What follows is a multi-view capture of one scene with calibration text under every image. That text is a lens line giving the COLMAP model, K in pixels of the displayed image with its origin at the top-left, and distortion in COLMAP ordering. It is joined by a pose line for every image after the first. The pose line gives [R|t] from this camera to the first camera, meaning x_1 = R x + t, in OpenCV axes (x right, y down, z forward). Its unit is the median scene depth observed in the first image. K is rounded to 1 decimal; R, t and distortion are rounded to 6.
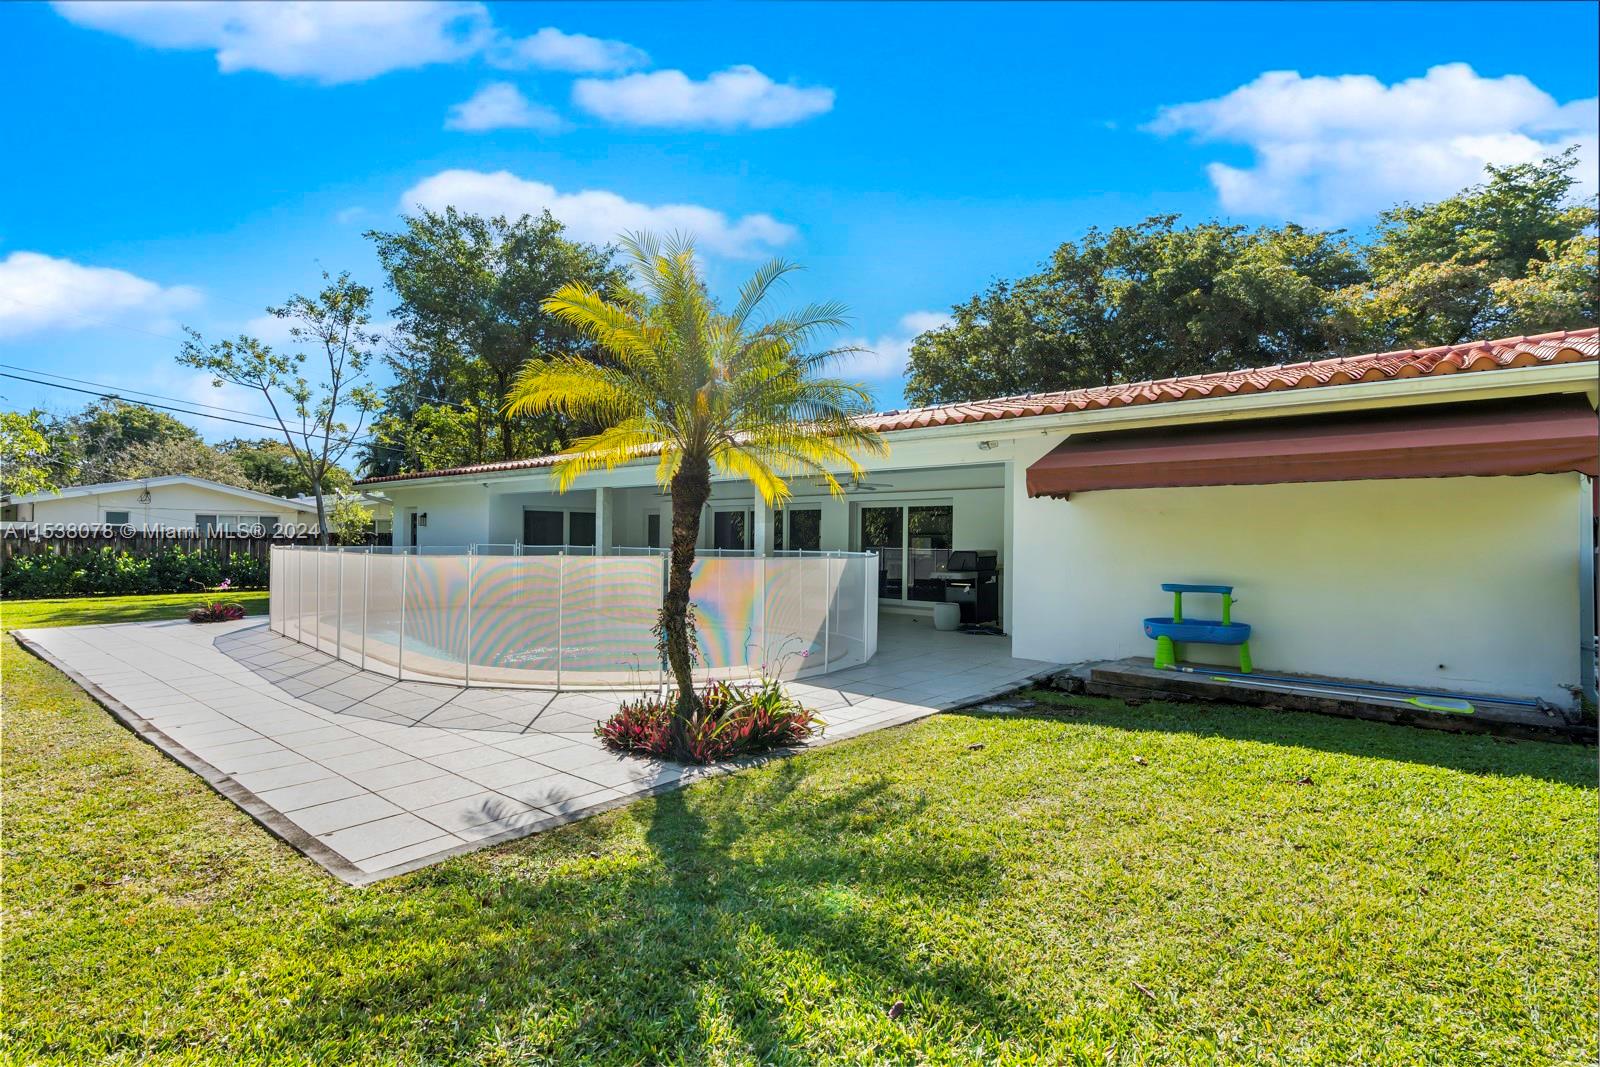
lens RADIAL K [[797.2, 0, 802.9], [0, 797.2, 536.8], [0, 0, 1]] dist [0.000827, -0.000475]
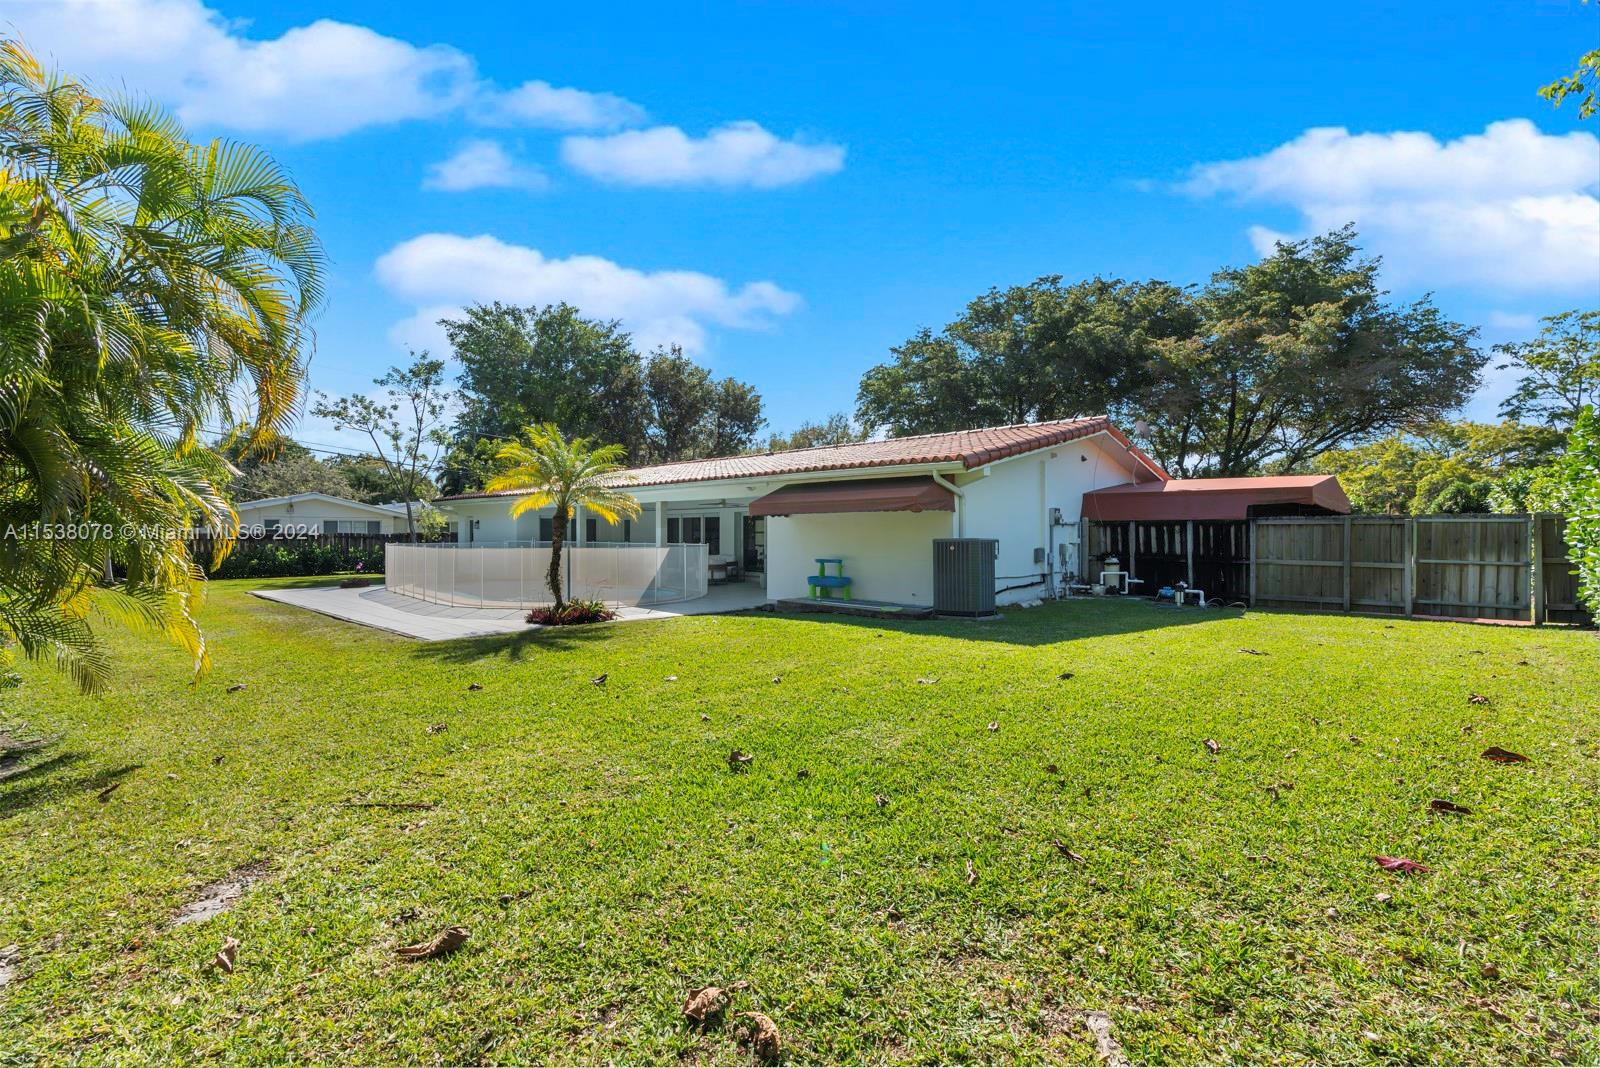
lens RADIAL K [[725.3, 0, 800.7], [0, 725.3, 533.3], [0, 0, 1]] dist [-0.005630, 0.002937]
pose [[0.998928, -0.010363, -0.045119, 0.143177], [0.010699, 0.999917, 0.007213, -0.006049], [0.045040, -0.007688, 0.998956, -0.249660]]
